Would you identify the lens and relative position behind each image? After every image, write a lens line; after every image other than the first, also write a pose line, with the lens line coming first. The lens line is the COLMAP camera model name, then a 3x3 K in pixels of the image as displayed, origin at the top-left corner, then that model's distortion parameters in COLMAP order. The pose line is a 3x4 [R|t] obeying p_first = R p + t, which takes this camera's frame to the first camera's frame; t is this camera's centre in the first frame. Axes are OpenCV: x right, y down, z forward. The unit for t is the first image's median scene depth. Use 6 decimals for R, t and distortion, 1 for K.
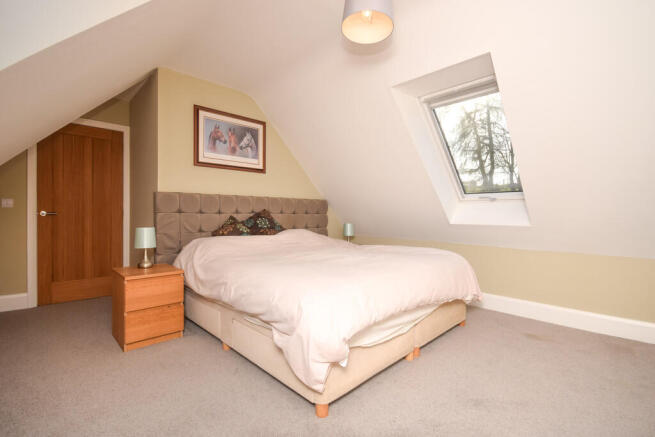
lens RADIAL K [[289.2, 0, 327.5], [0, 289.2, 218.5], [0, 0, 1]] dist [-0.014607, 0.000051]
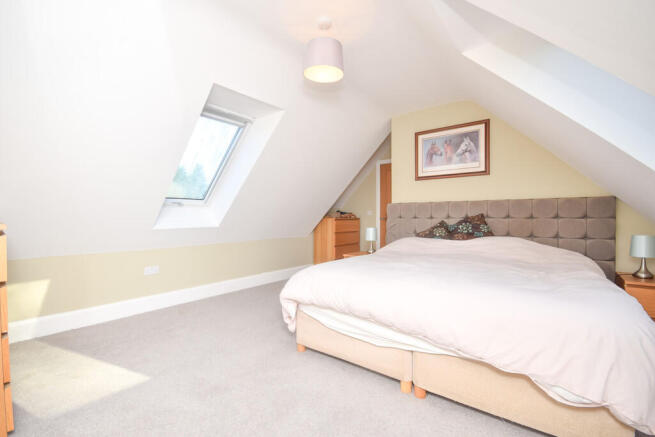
lens RADIAL K [[289.2, 0, 327.5], [0, 289.2, 218.5], [0, 0, 1]] dist [-0.014607, 0.000051]
pose [[0.138158, -0.004817, -0.990399, 0.678654], [-0.017834, 0.999814, -0.007351, -0.001360], [0.990250, 0.018679, 0.138046, 0.408804]]
